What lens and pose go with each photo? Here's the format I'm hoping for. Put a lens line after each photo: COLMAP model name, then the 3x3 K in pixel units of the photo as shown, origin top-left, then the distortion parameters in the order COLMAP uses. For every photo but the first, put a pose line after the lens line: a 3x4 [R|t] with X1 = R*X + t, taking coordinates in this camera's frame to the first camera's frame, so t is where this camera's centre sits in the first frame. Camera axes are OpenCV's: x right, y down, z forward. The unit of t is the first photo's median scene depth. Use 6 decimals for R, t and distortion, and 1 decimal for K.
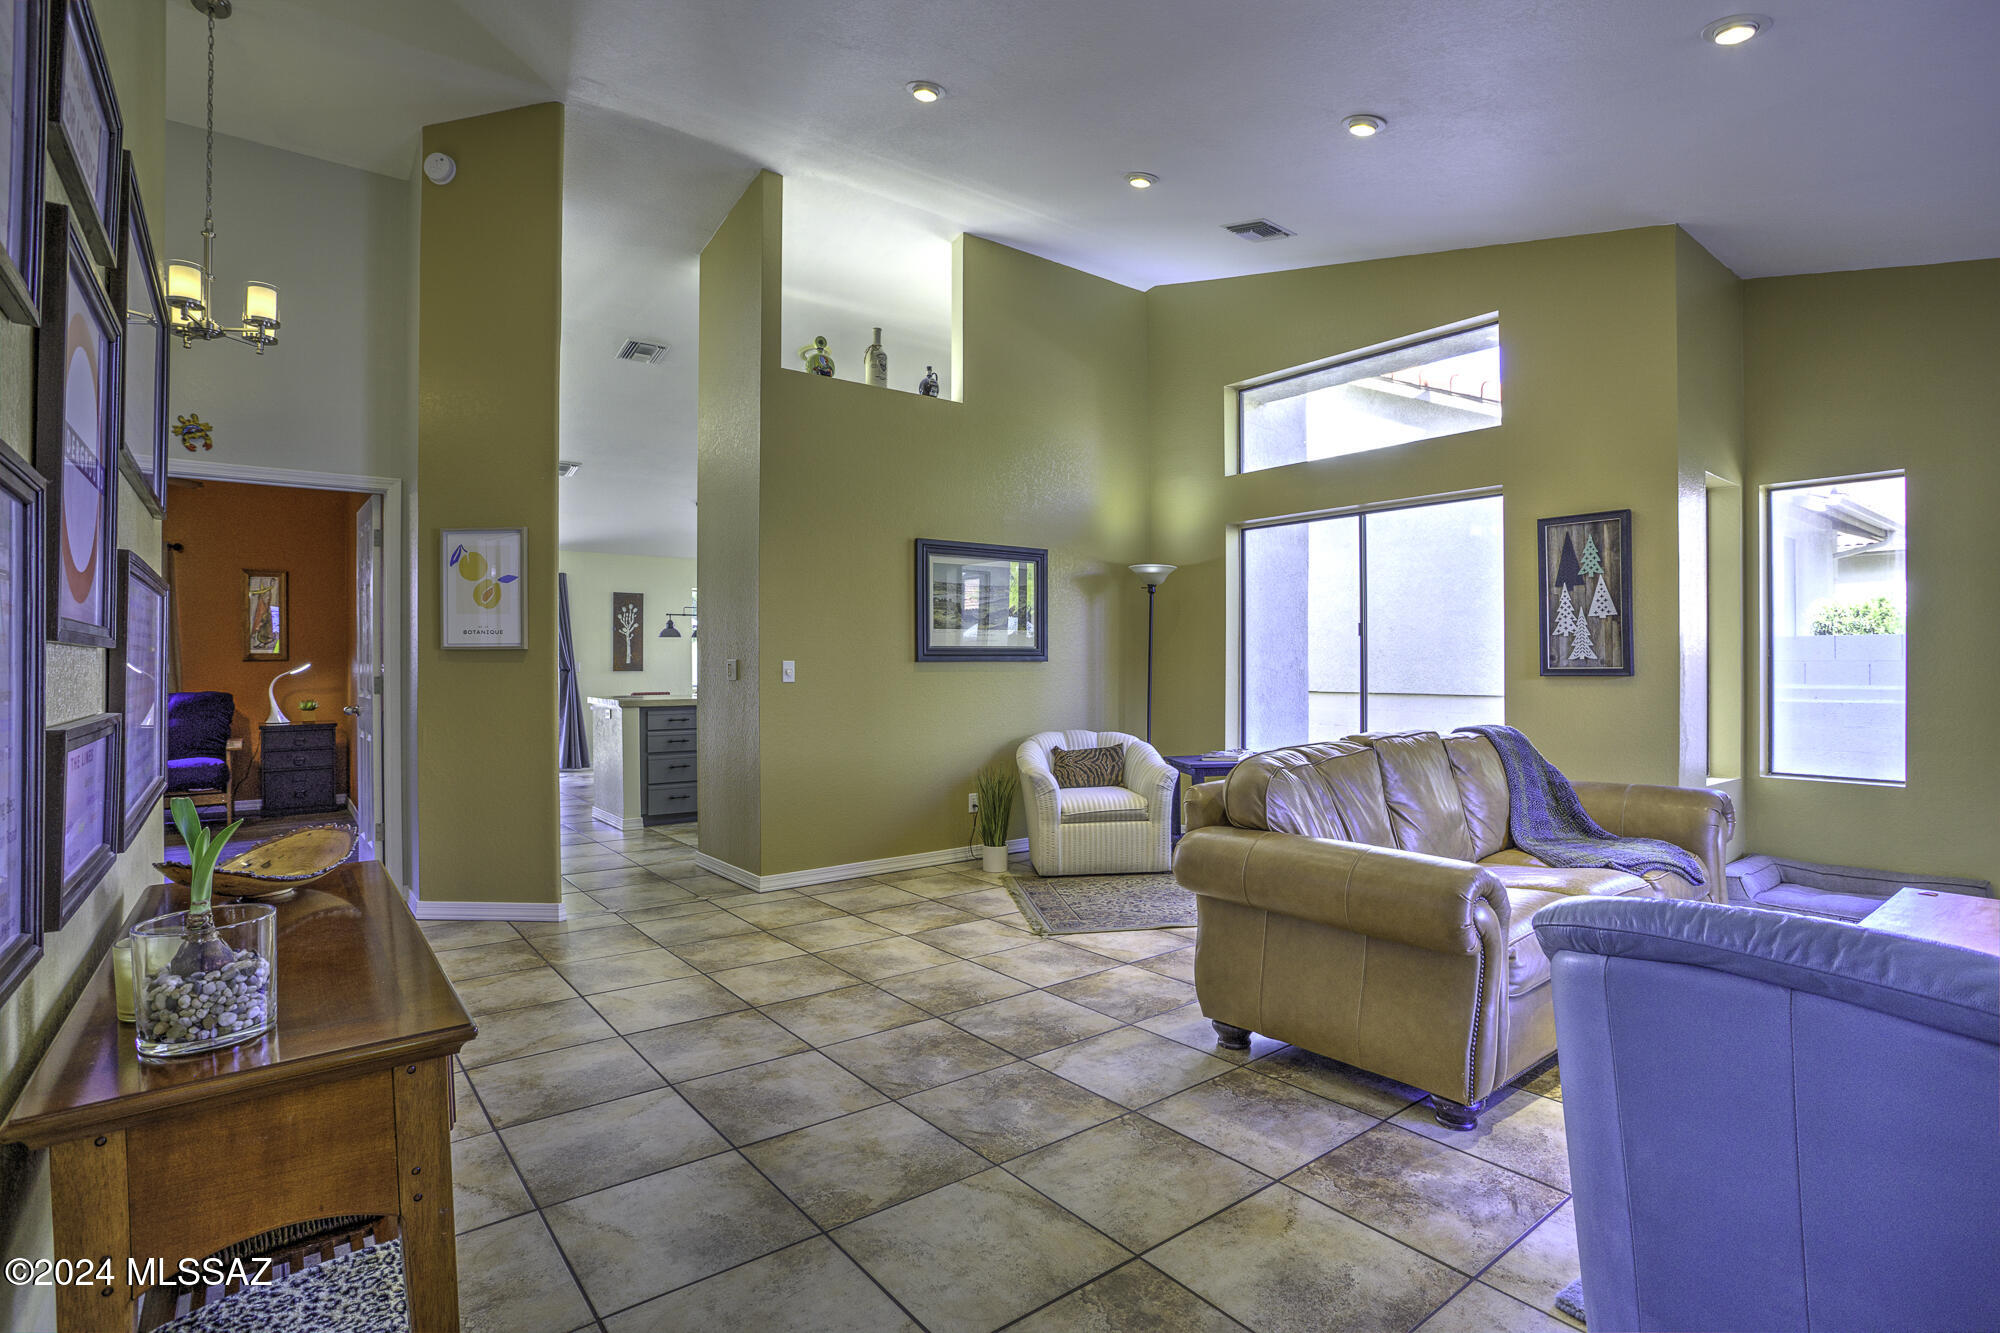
lens RADIAL K [[973.8, 0, 991.6], [0, 973.8, 659.0], [0, 0, 1]] dist [-0.076071, 0.033597]
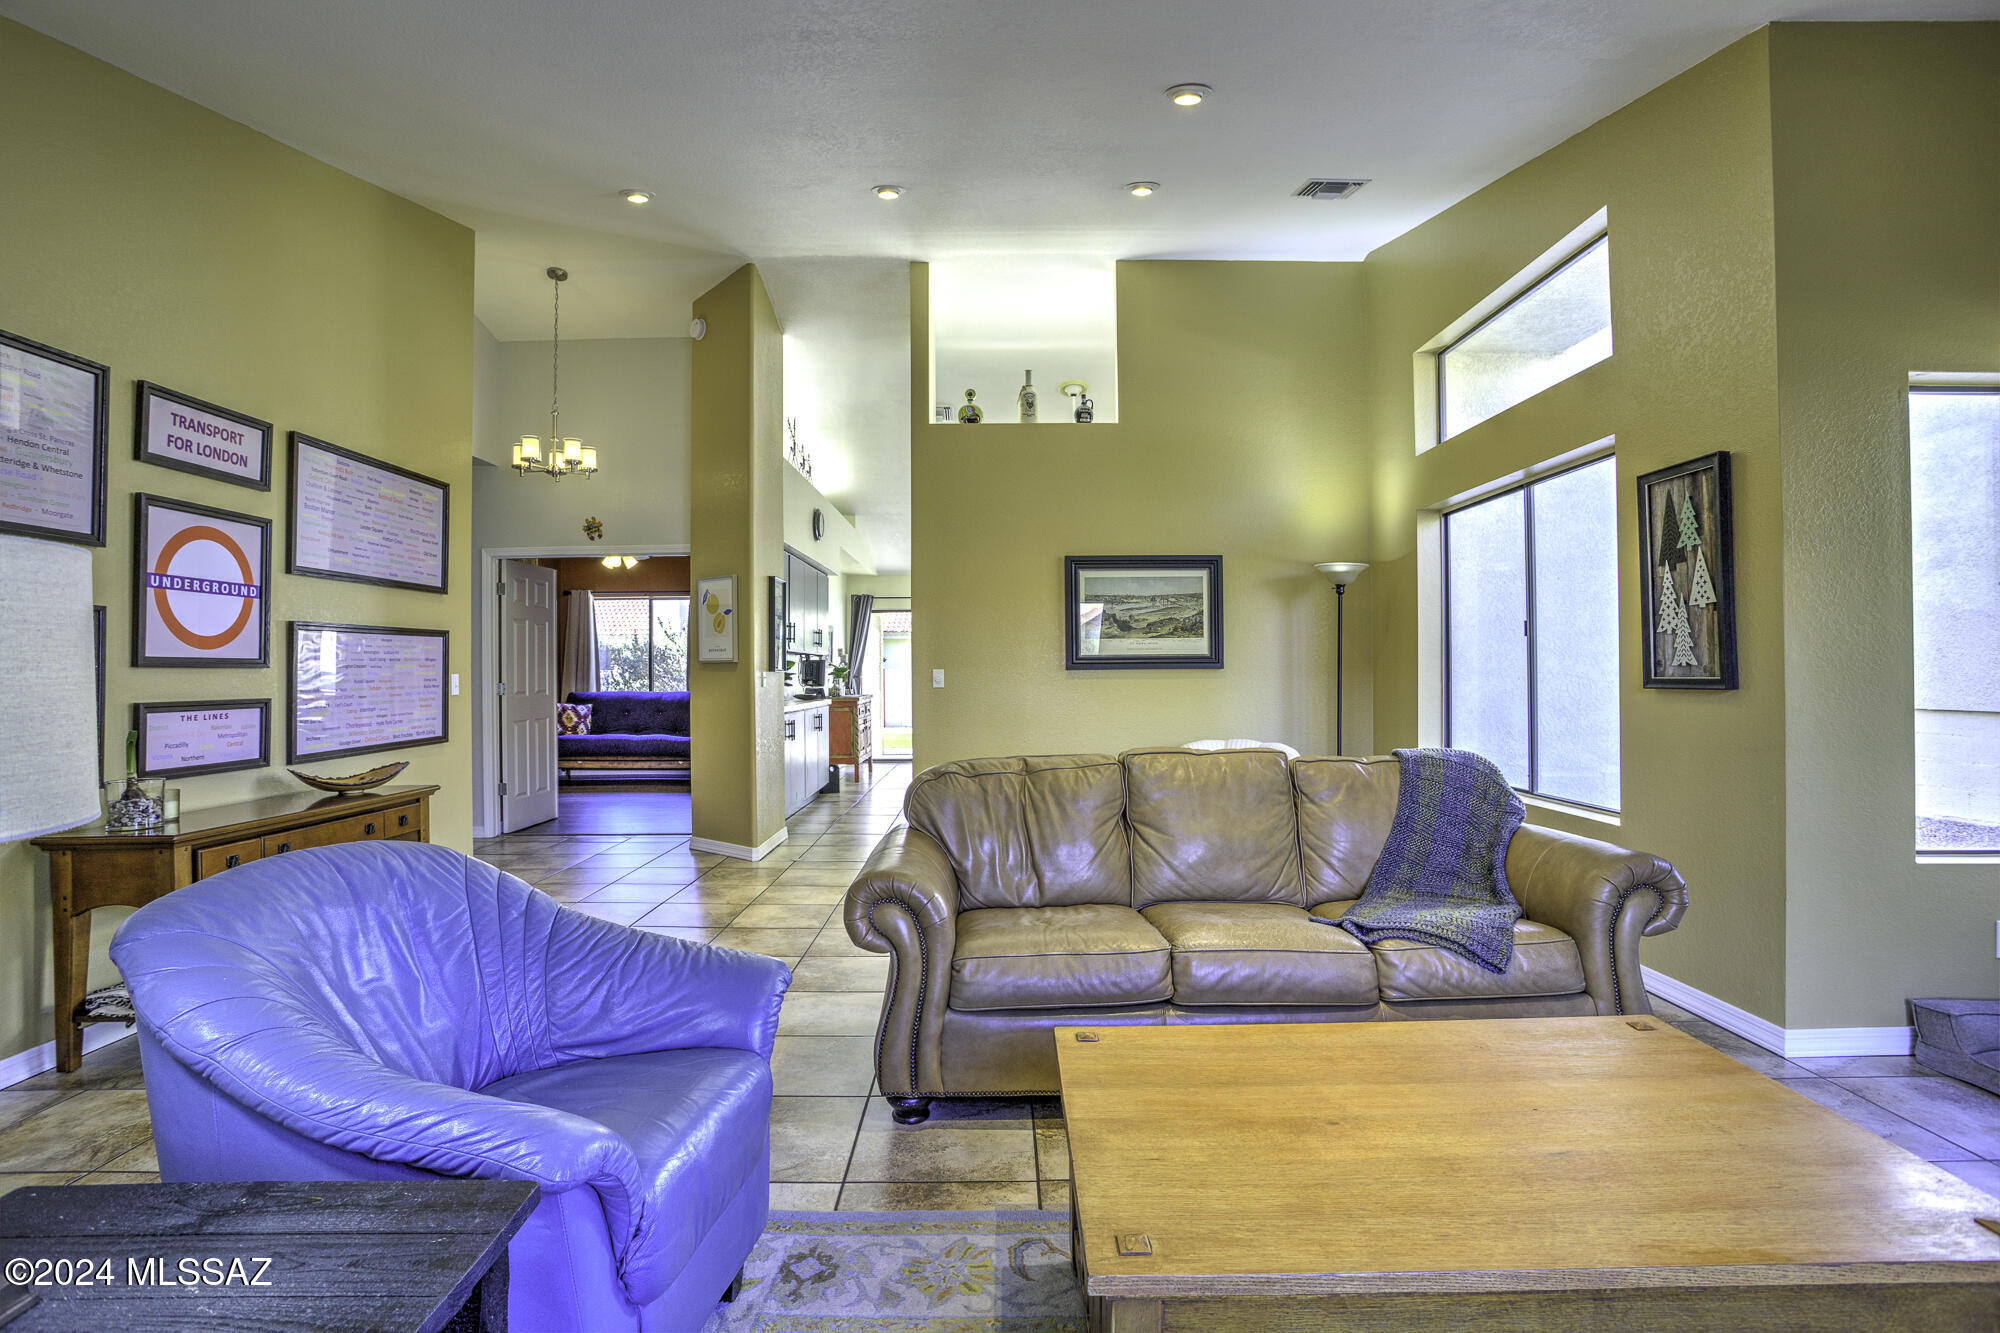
lens RADIAL K [[973.8, 0, 991.6], [0, 973.8, 659.0], [0, 0, 1]] dist [-0.076071, 0.033597]
pose [[0.787024, -0.008807, -0.616859, 0.560734], [0.005150, 0.999957, -0.007707, -0.001677], [0.616901, 0.002889, 0.787036, 0.101345]]
